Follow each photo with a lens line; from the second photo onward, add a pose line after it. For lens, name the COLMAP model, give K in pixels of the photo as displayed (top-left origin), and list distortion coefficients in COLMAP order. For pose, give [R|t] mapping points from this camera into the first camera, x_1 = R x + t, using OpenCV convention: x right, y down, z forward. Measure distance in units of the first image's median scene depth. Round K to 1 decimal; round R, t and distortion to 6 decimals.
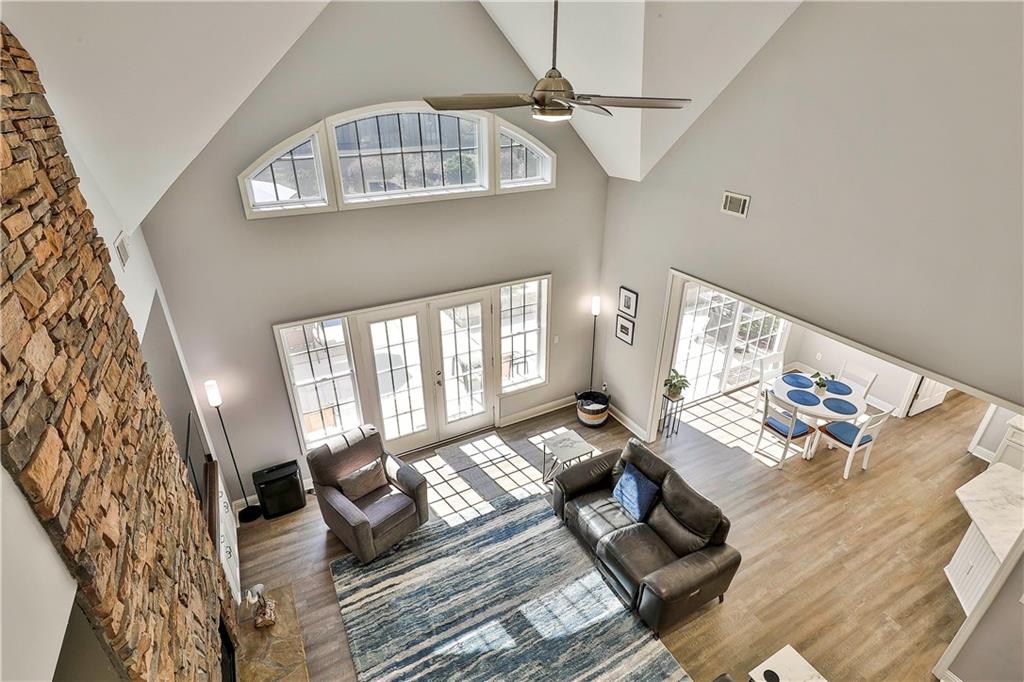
lens RADIAL K [[506.2, 0, 510.3], [0, 506.2, 340.0], [0, 0, 1]] dist [-0.008859, 0.003146]
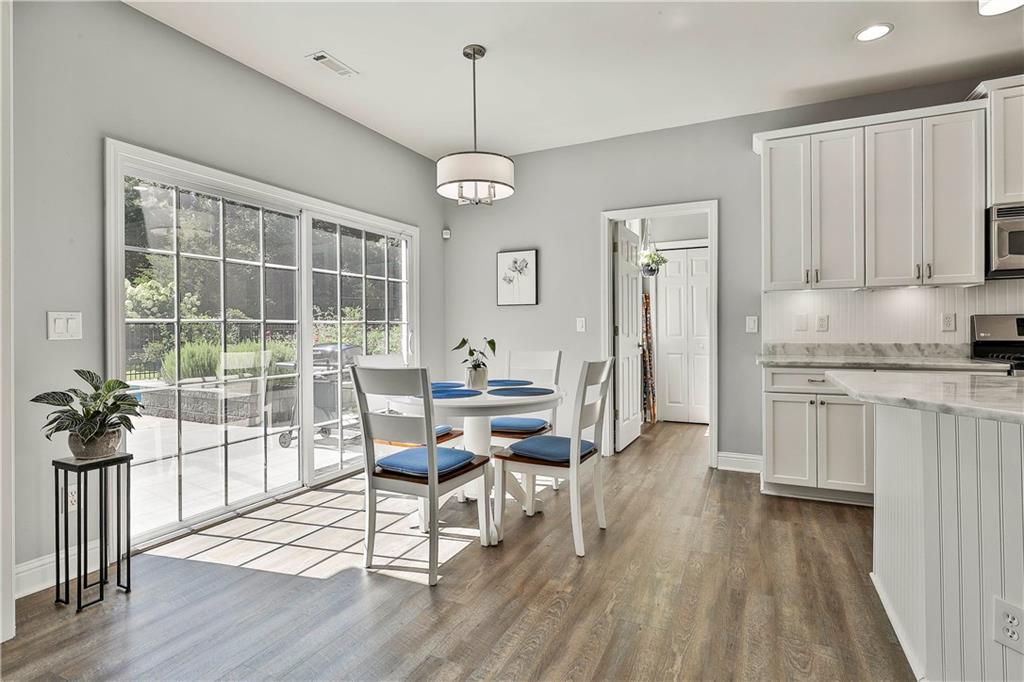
lens RADIAL K [[506.2, 0, 512.0], [0, 506.2, 331.2], [0, 0, 1]] dist [-0.008859, 0.003146]
pose [[0.808534, -0.005032, 0.588428, 0.398144], [0.267595, 0.893732, -0.360049, 0.255996], [-0.524085, 0.448573, 0.723960, 0.682511]]
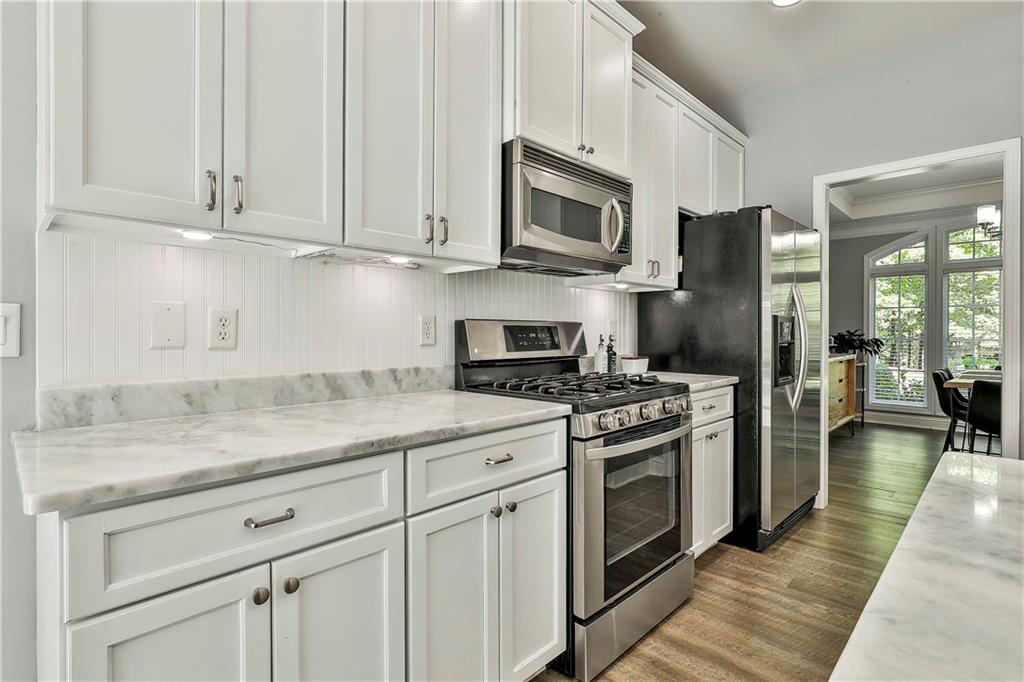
lens RADIAL K [[506.2, 0, 516.6], [0, 506.2, 332.1], [0, 0, 1]] dist [-0.008859, 0.003146]
pose [[-0.304211, 0.002344, 0.952602, 0.794507], [0.426421, 0.894548, 0.133975, 0.154663], [-0.851834, 0.446966, -0.273131, 0.874542]]
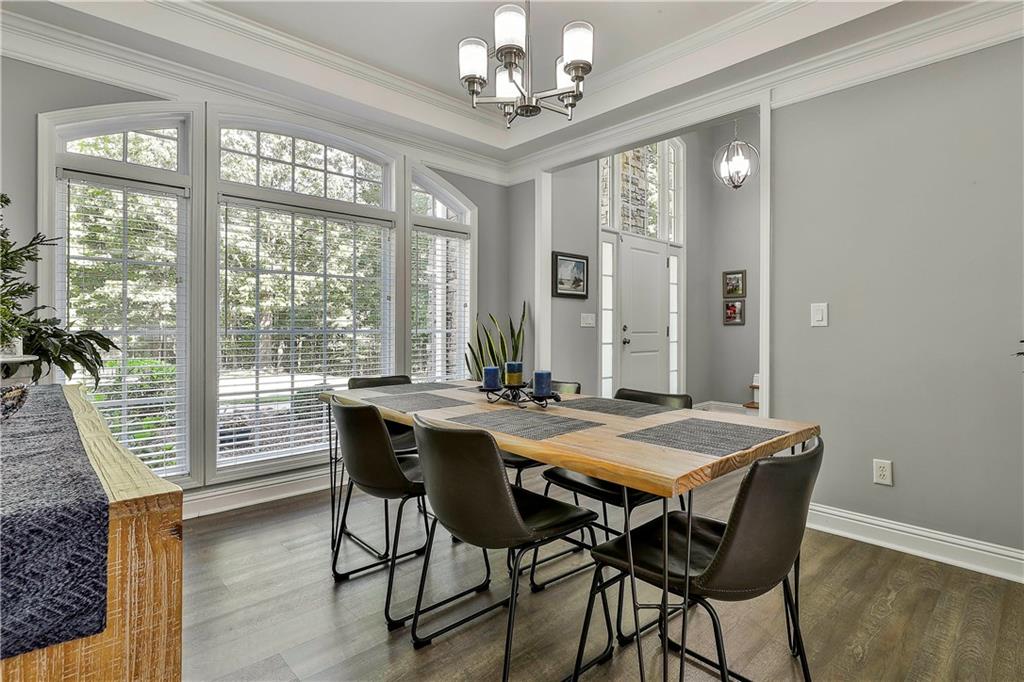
lens RADIAL K [[506.2, 0, 510.9], [0, 506.2, 335.1], [0, 0, 1]] dist [-0.008859, 0.003146]
pose [[-0.967185, 0.004135, -0.254039, 1.350717], [-0.112581, 0.889376, 0.443098, 0.415033], [0.227768, 0.457158, -0.859726, 0.371331]]
